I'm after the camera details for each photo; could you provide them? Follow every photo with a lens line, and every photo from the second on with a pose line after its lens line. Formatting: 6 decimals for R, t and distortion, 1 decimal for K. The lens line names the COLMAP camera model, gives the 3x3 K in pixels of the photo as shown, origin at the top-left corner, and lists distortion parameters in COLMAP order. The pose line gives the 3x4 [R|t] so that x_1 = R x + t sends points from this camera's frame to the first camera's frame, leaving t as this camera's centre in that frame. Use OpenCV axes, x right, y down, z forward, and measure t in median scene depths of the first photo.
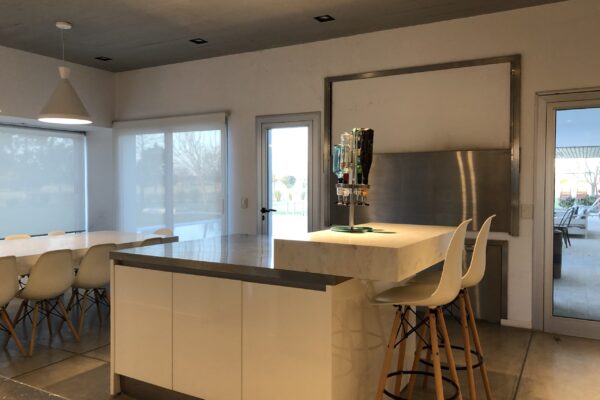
lens RADIAL K [[486.9, 0, 299.7], [0, 486.9, 197.9], [0, 0, 1]] dist [0.054588, -0.073901]
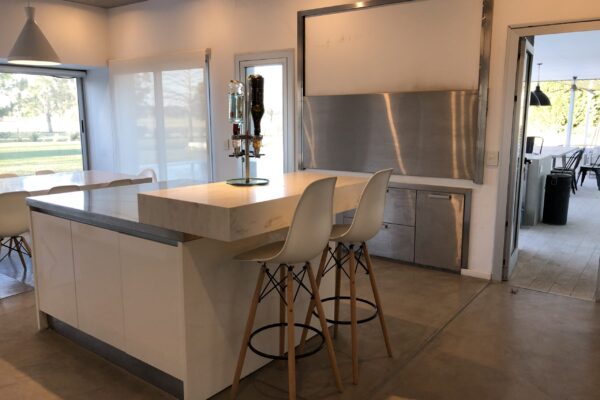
lens RADIAL K [[486.9, 0, 300.1], [0, 486.9, 201.2], [0, 0, 1]] dist [0.054588, -0.073901]
pose [[0.993994, 0.019486, -0.107689, 0.198508], [-0.004146, 0.990020, 0.140867, -0.021620], [0.109360, -0.139574, 0.984154, 0.027864]]
